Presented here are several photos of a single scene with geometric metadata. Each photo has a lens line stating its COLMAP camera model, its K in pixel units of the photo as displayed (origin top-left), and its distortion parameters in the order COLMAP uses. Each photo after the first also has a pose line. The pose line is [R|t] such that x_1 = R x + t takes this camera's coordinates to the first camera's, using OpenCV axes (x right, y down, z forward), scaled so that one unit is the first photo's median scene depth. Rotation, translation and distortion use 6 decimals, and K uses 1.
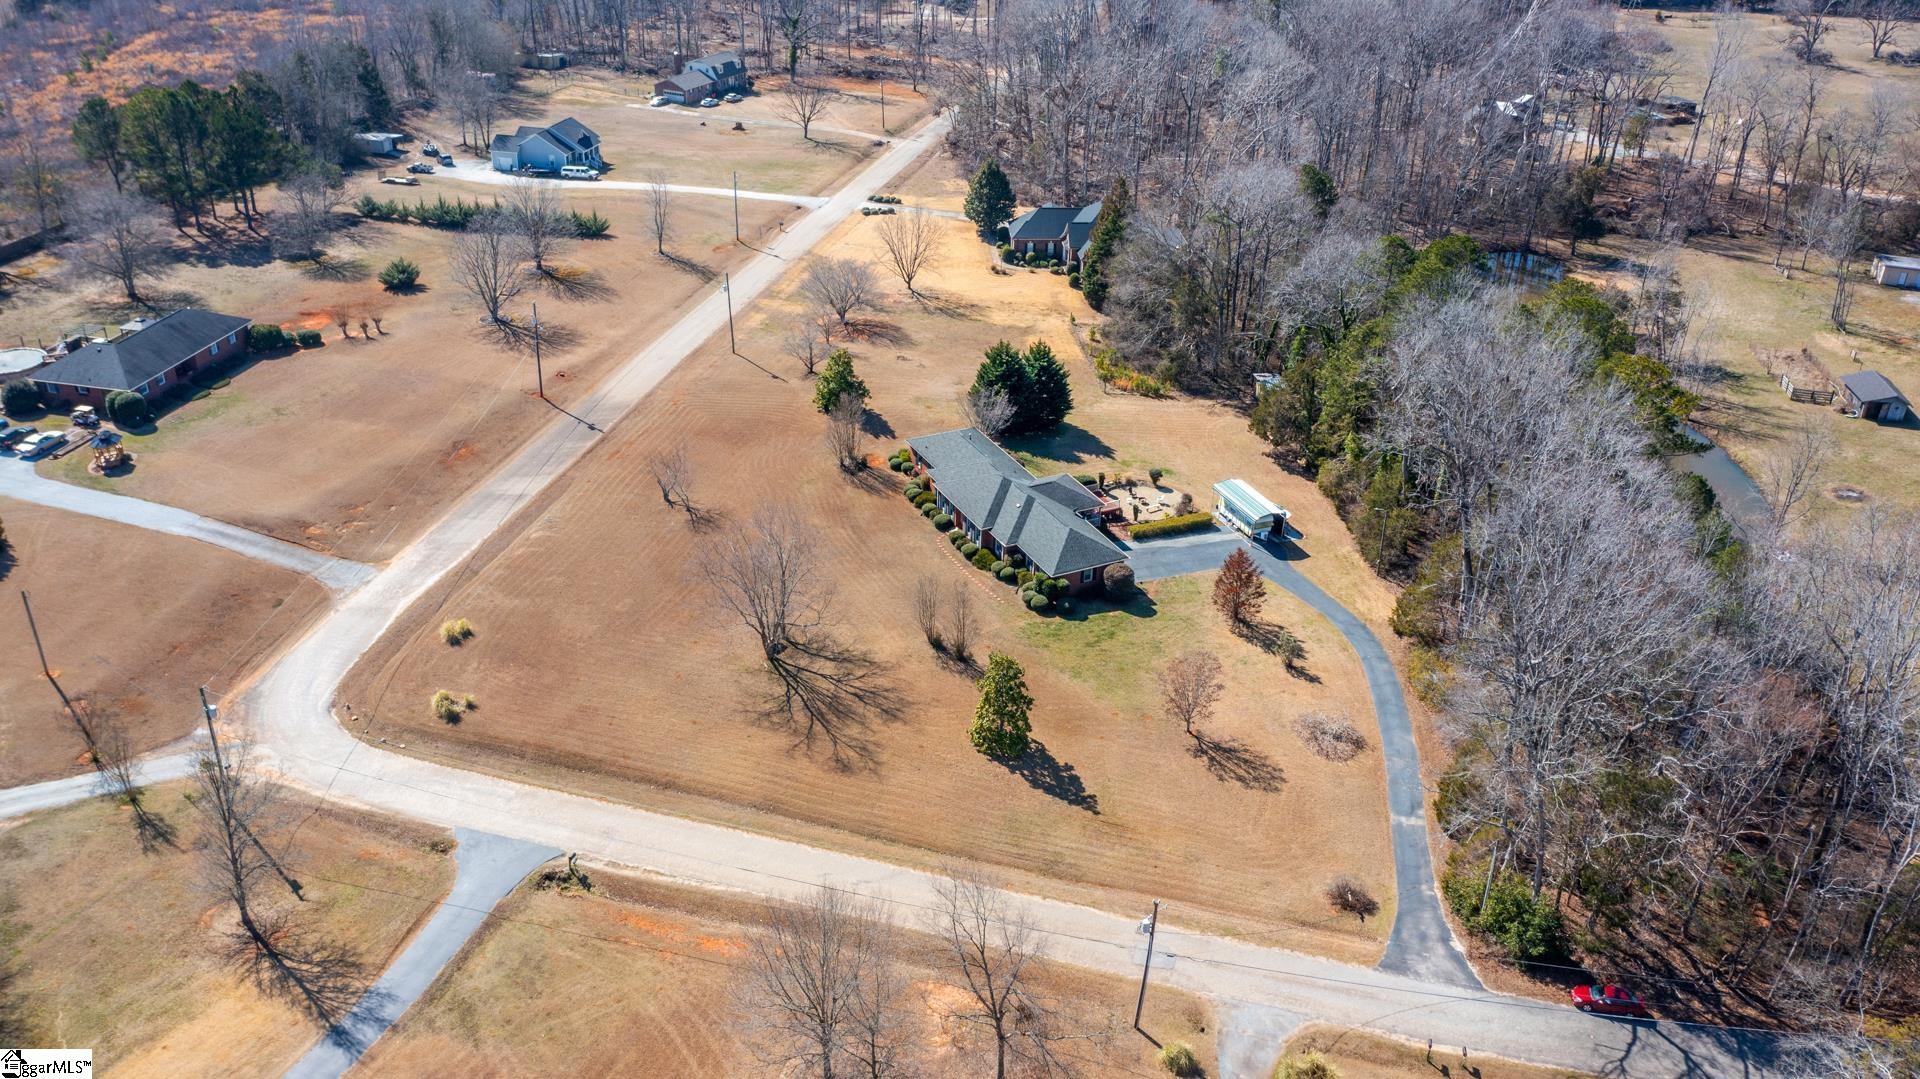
lens RADIAL K [[1515.4, 0, 960.4], [0, 1515.4, 527.4], [0, 0, 1]] dist [-0.025975, 0.001796]
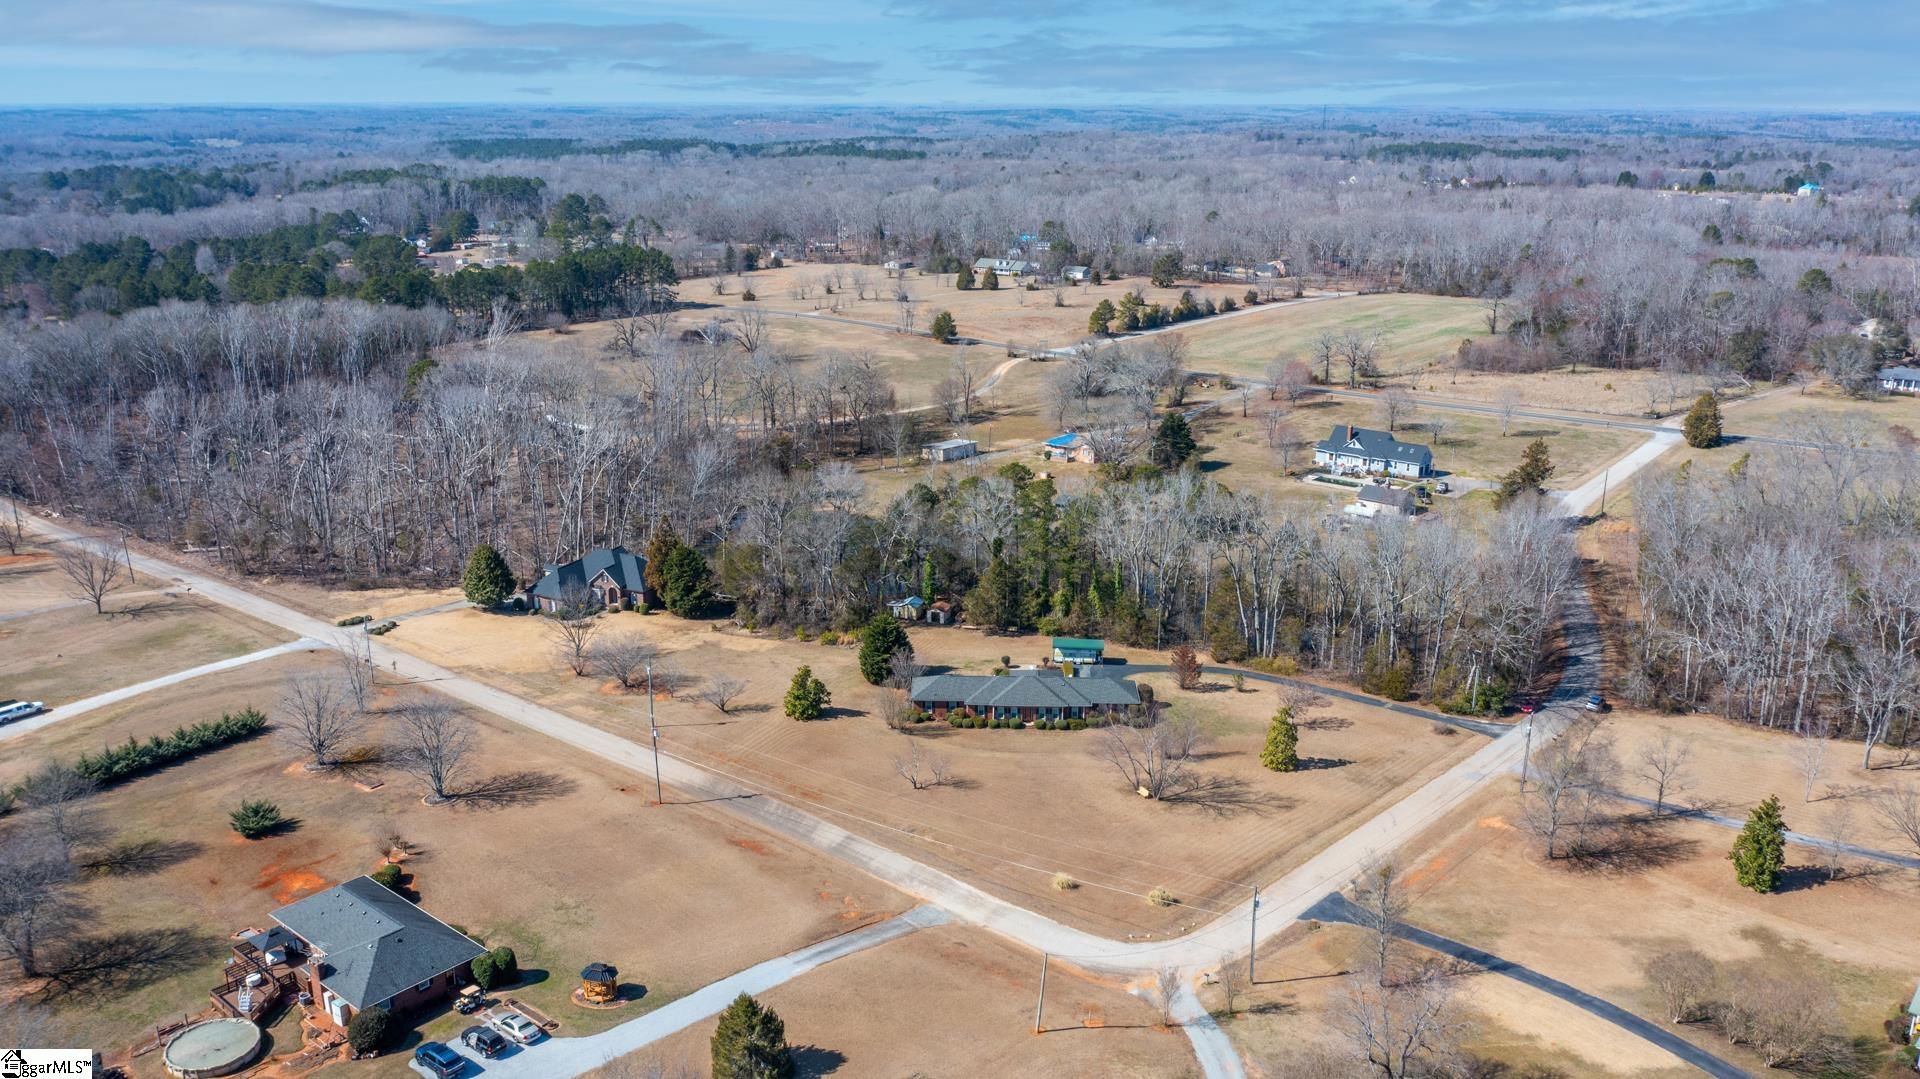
lens RADIAL K [[1515.4, 0, 960.4], [0, 1515.4, 527.4], [0, 0, 1]] dist [-0.025975, 0.001796]
pose [[0.472682, -0.260338, 0.841901, -1.120002], [0.425926, 0.903857, 0.040362, -0.235683], [-0.771466, 0.339509, 0.538121, 0.229763]]
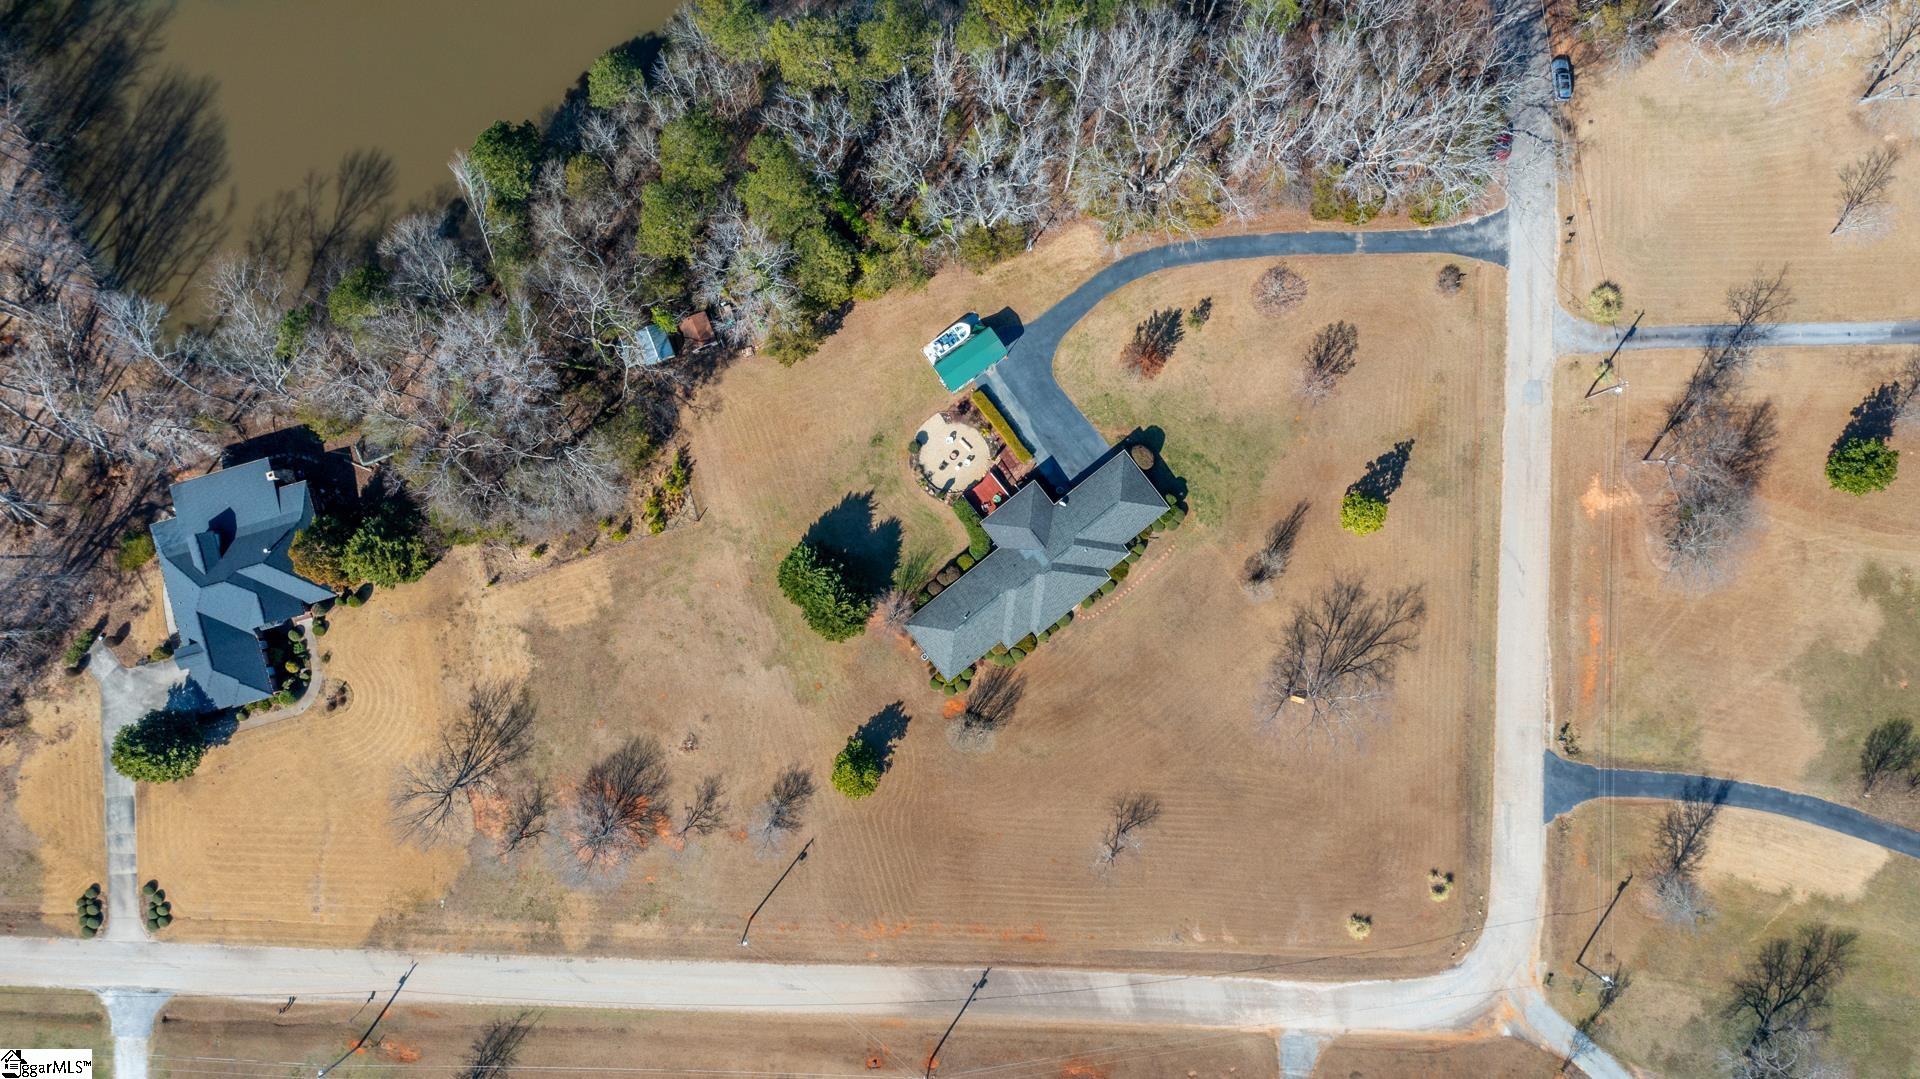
lens RADIAL K [[1515.4, 0, 960.4], [0, 1515.4, 527.4], [0, 0, 1]] dist [-0.025975, 0.001796]
pose [[-0.200830, -0.979443, -0.018937, 0.091755], [0.463389, -0.112012, 0.879047, -1.016263], [-0.863098, 0.167764, 0.476359, 0.494458]]
